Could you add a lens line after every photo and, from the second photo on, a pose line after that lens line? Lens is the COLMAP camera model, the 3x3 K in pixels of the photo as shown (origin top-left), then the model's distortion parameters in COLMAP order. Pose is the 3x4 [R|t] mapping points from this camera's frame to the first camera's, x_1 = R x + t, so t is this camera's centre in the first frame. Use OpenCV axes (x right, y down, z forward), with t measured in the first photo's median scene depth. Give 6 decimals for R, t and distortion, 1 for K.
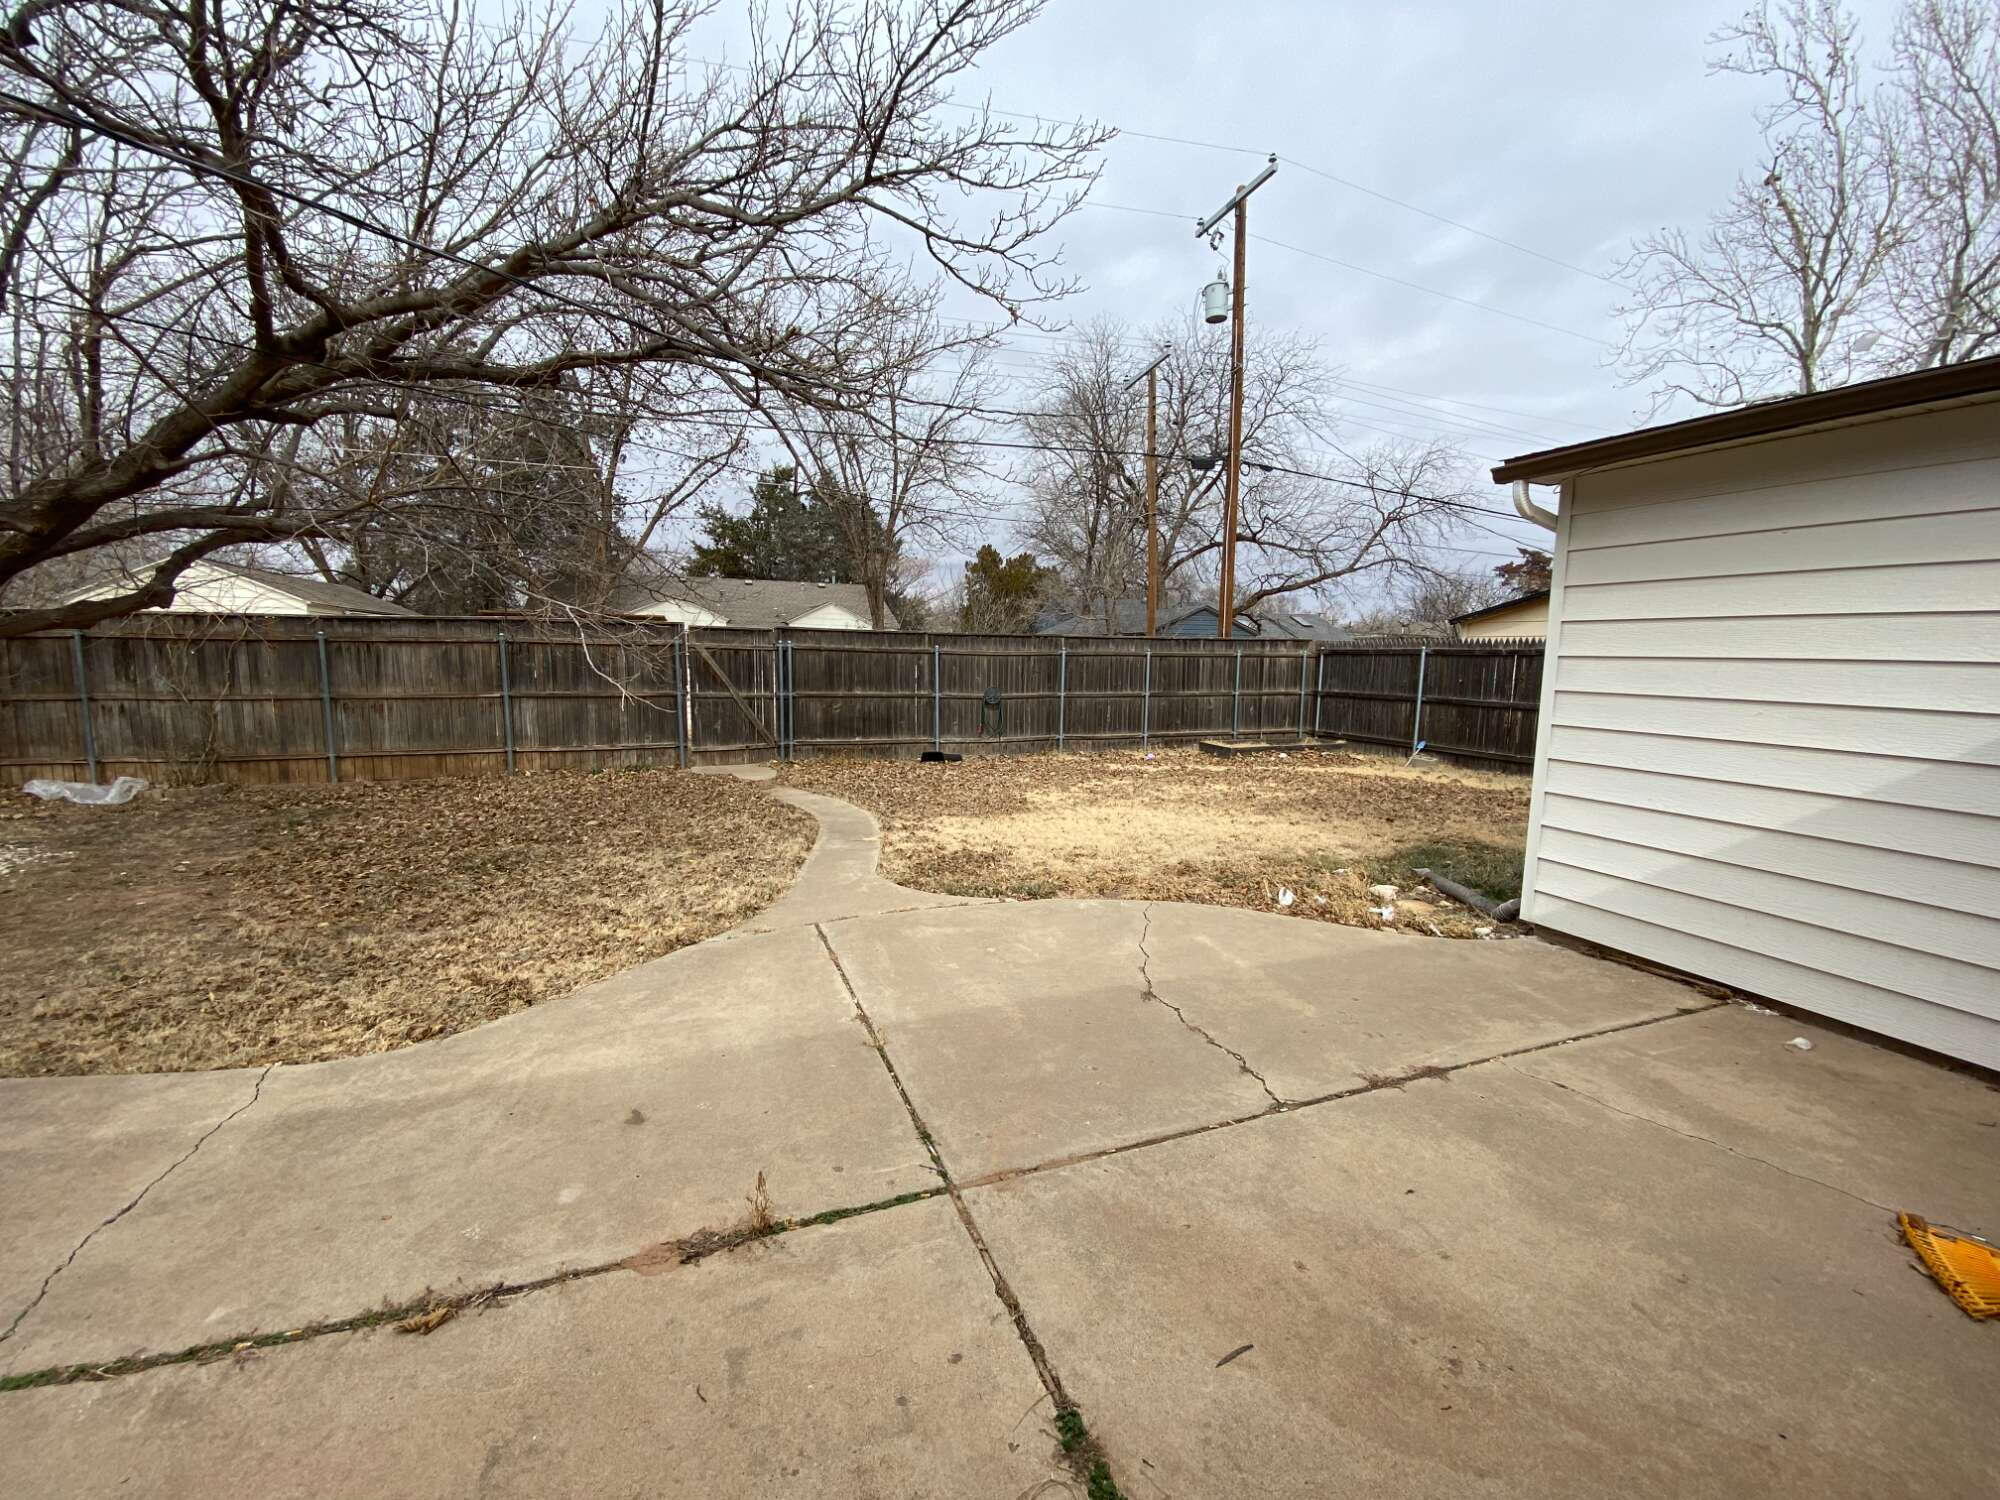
lens RADIAL K [[809.1, 0, 1001.4], [0, 809.1, 742.5], [0, 0, 1]] dist [0.018930, -0.018751]
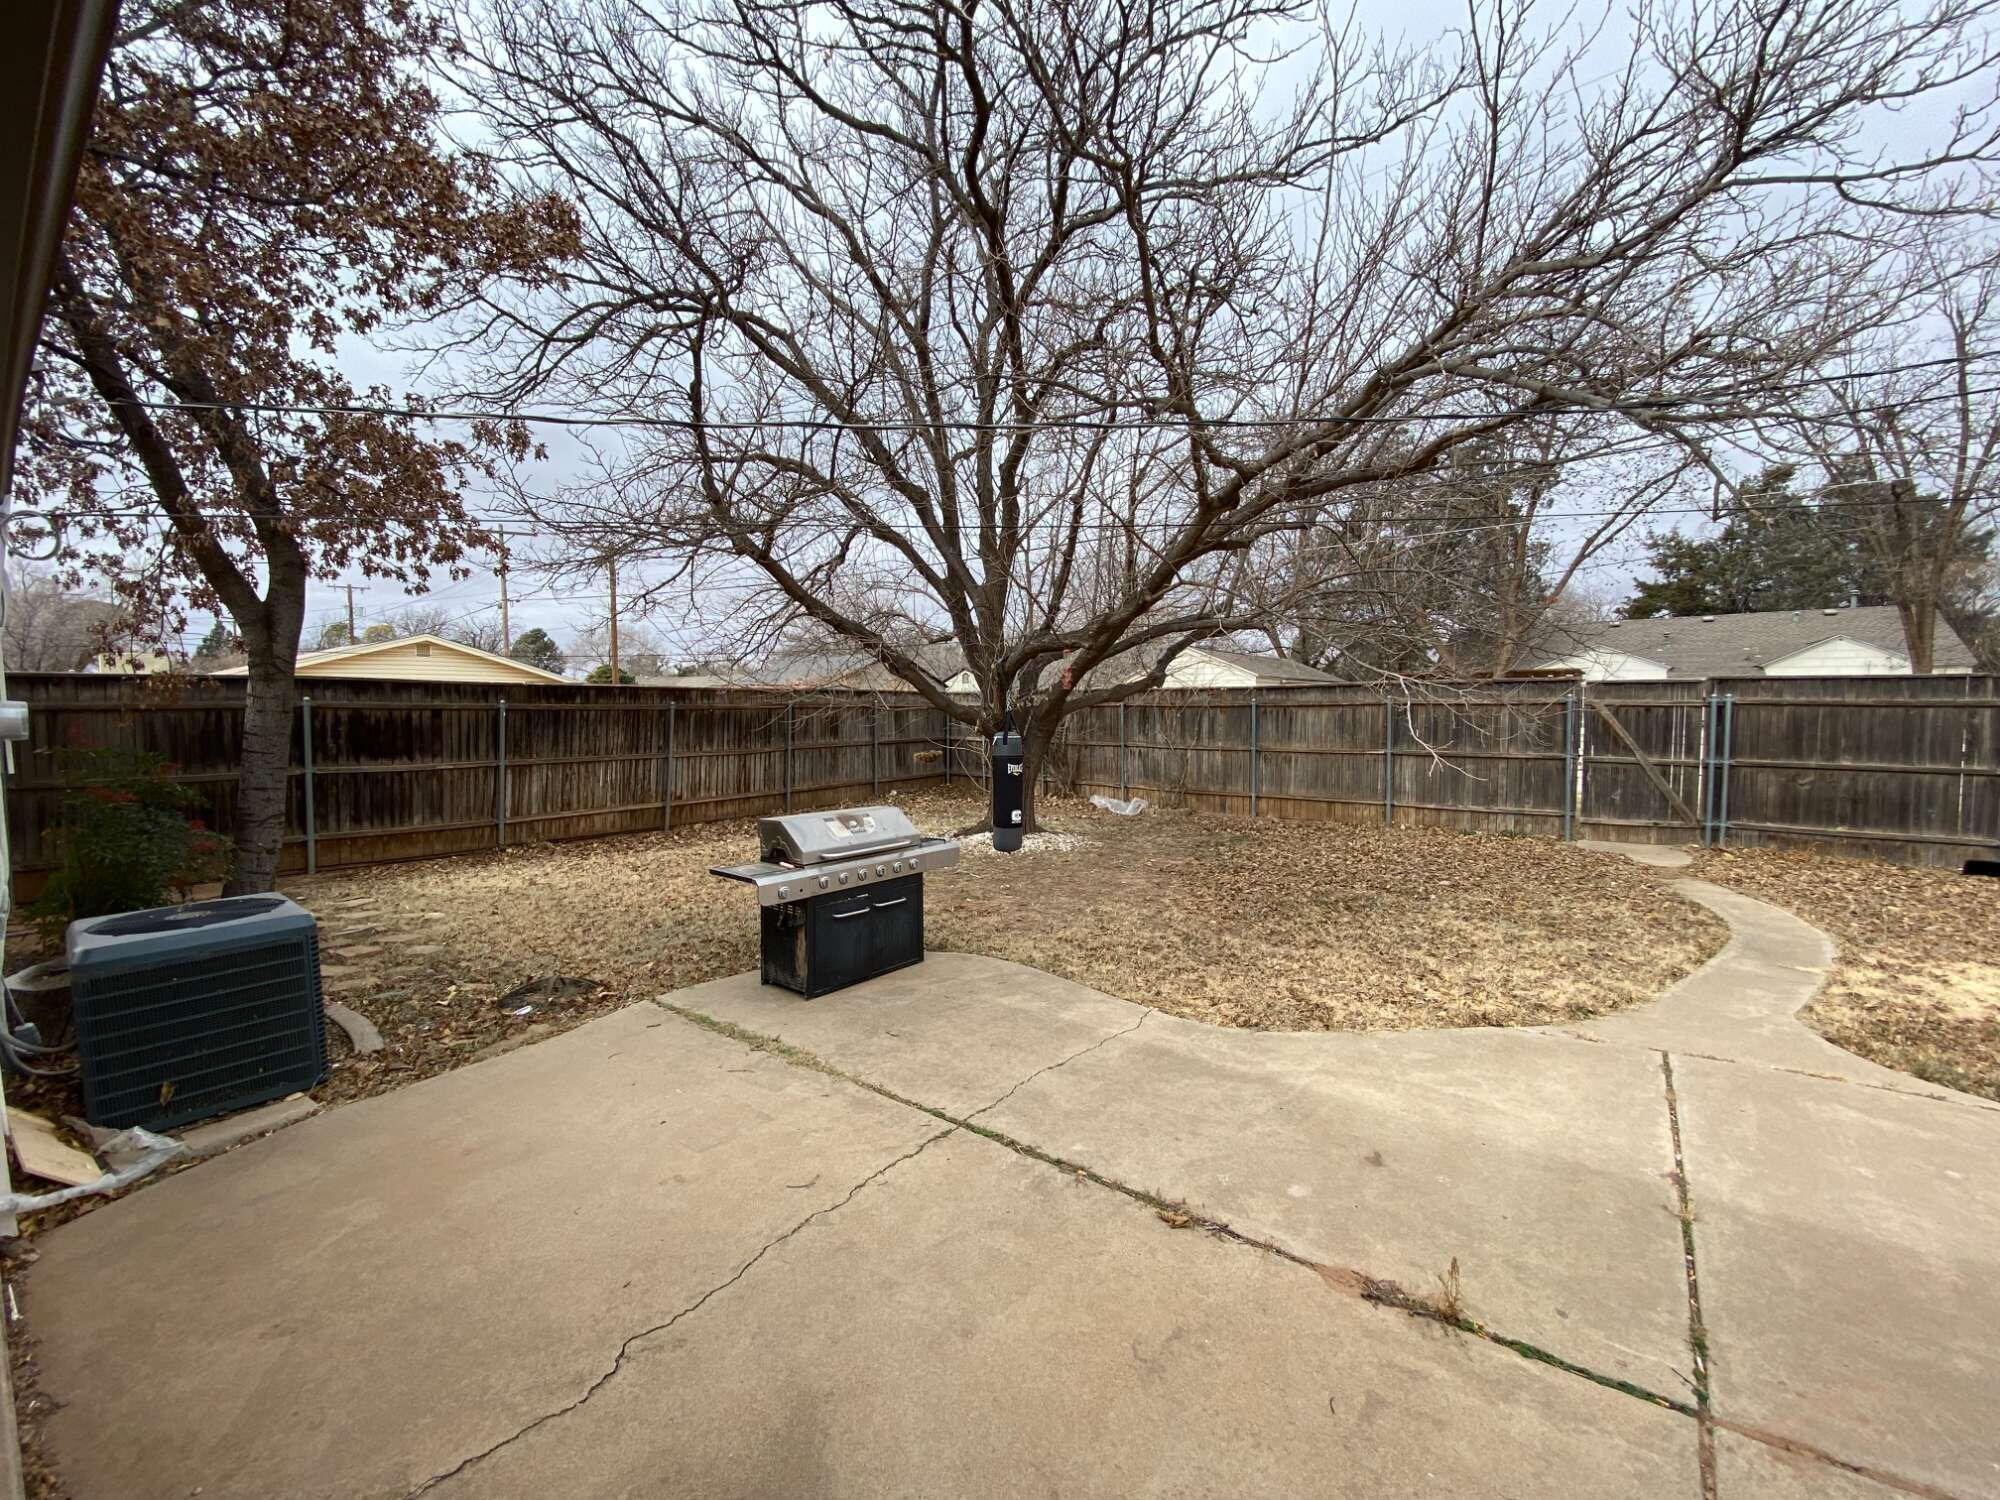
lens RADIAL K [[809.1, 0, 1001.4], [0, 809.1, 742.5], [0, 0, 1]] dist [0.018930, -0.018751]
pose [[0.518157, 0.024519, -0.854934, 0.114686], [-0.082465, 0.996364, -0.021405, -0.012543], [0.851301, 0.081593, 0.518295, -0.010853]]
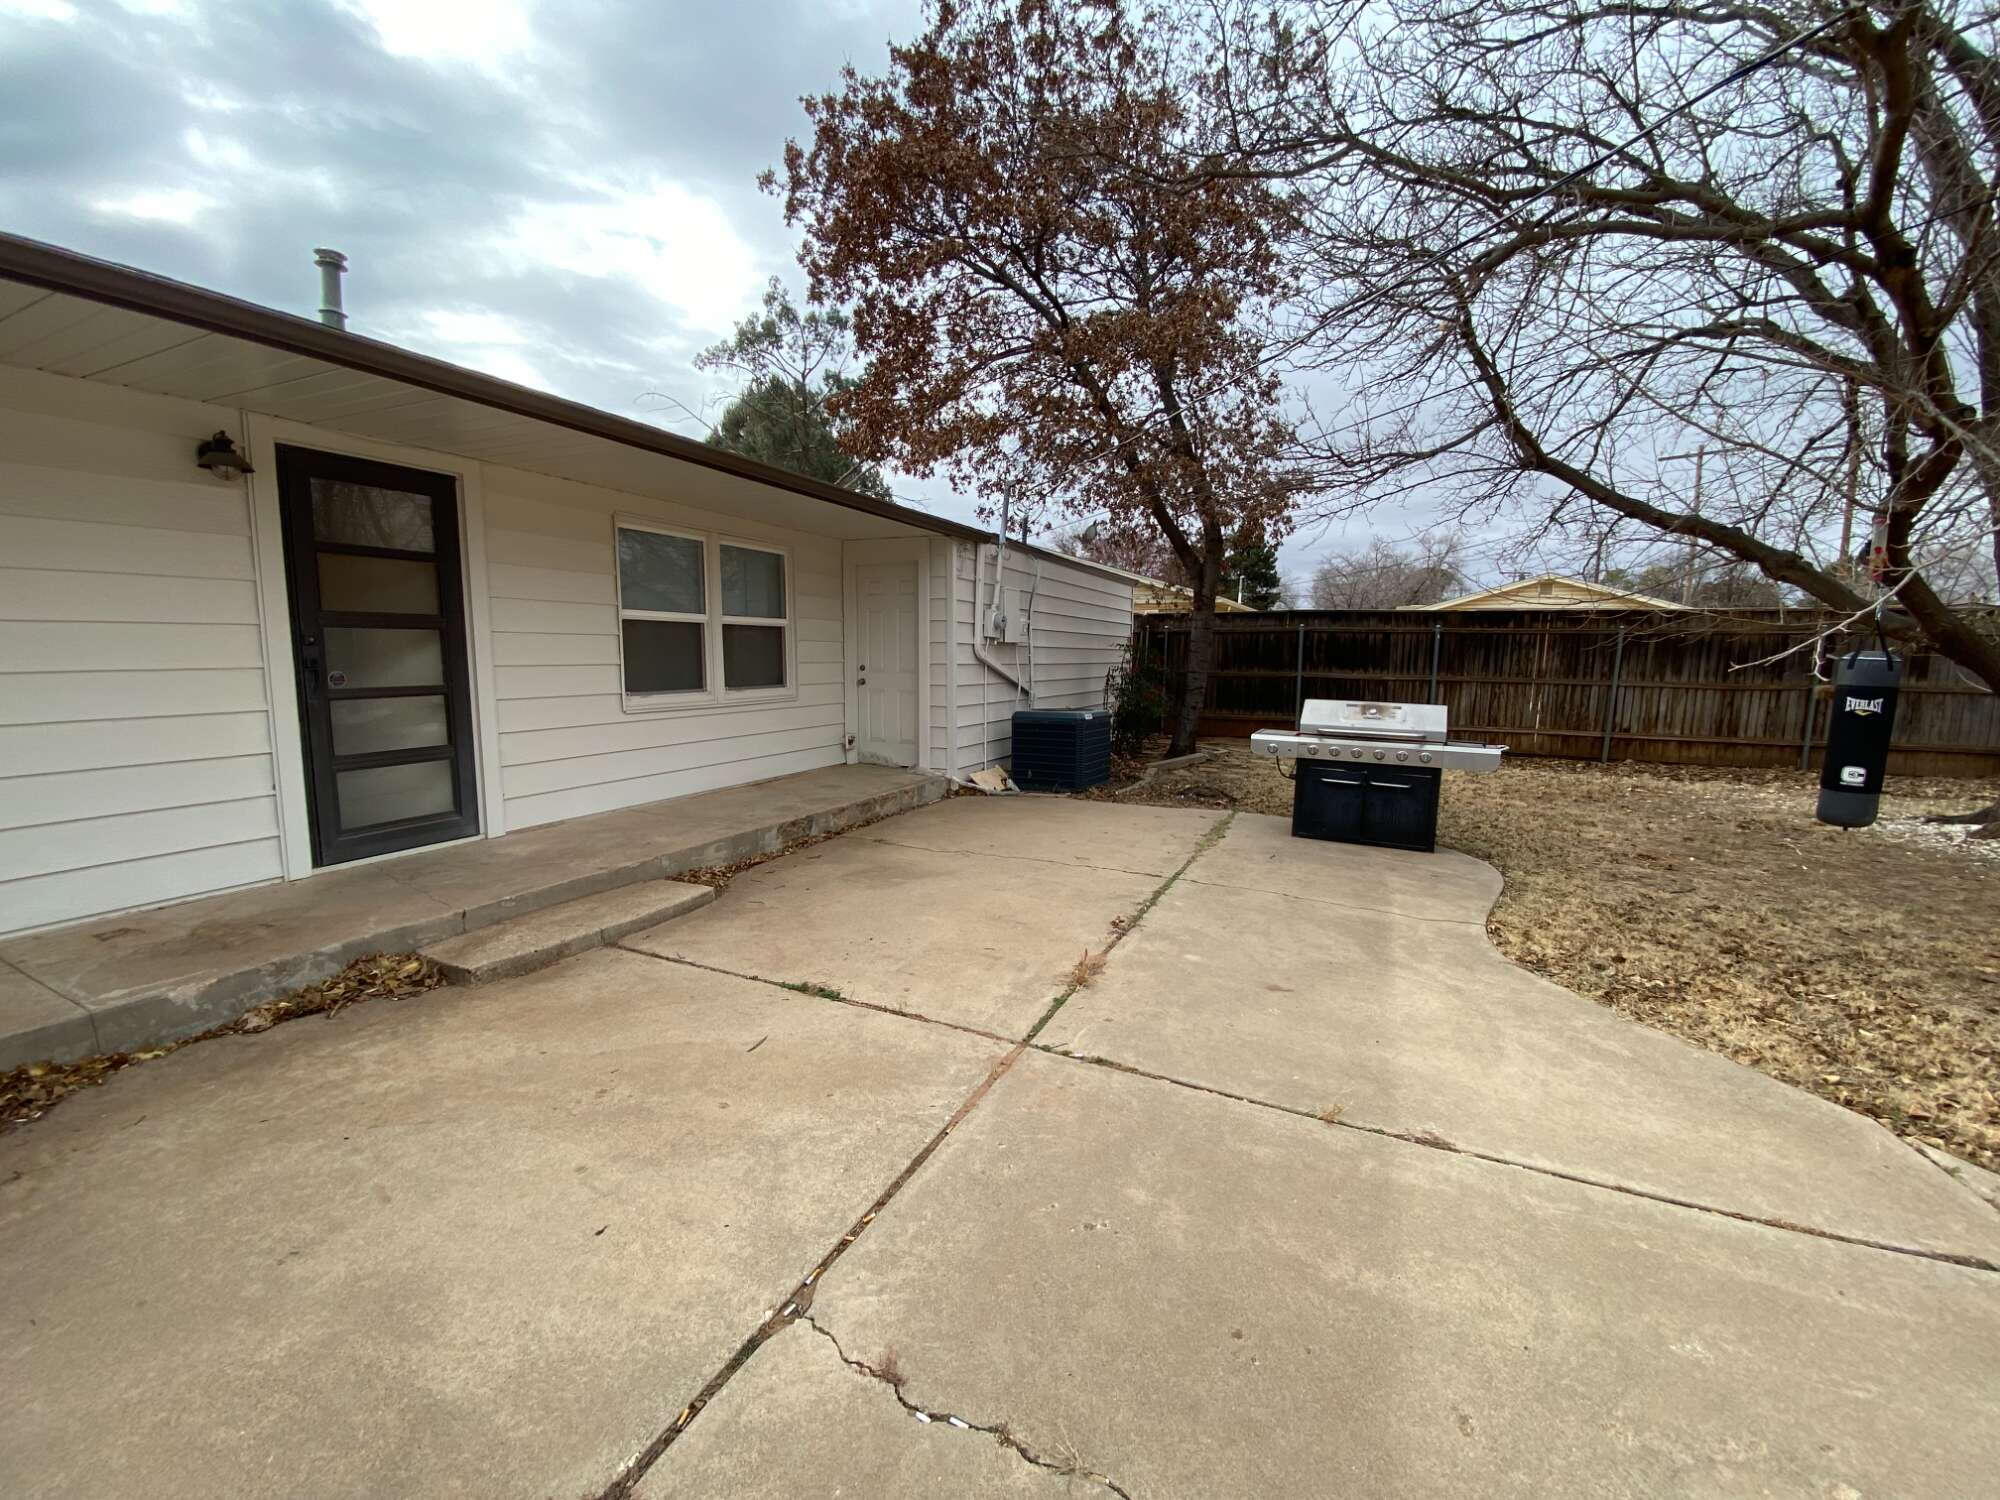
lens RADIAL K [[809.1, 0, 1001.4], [0, 809.1, 742.5], [0, 0, 1]] dist [0.018930, -0.018751]
pose [[-0.721246, 0.059891, -0.690085, 0.370175], [-0.094223, 0.978512, 0.183401, -0.039807], [0.686241, 0.197300, -0.700105, 0.861963]]
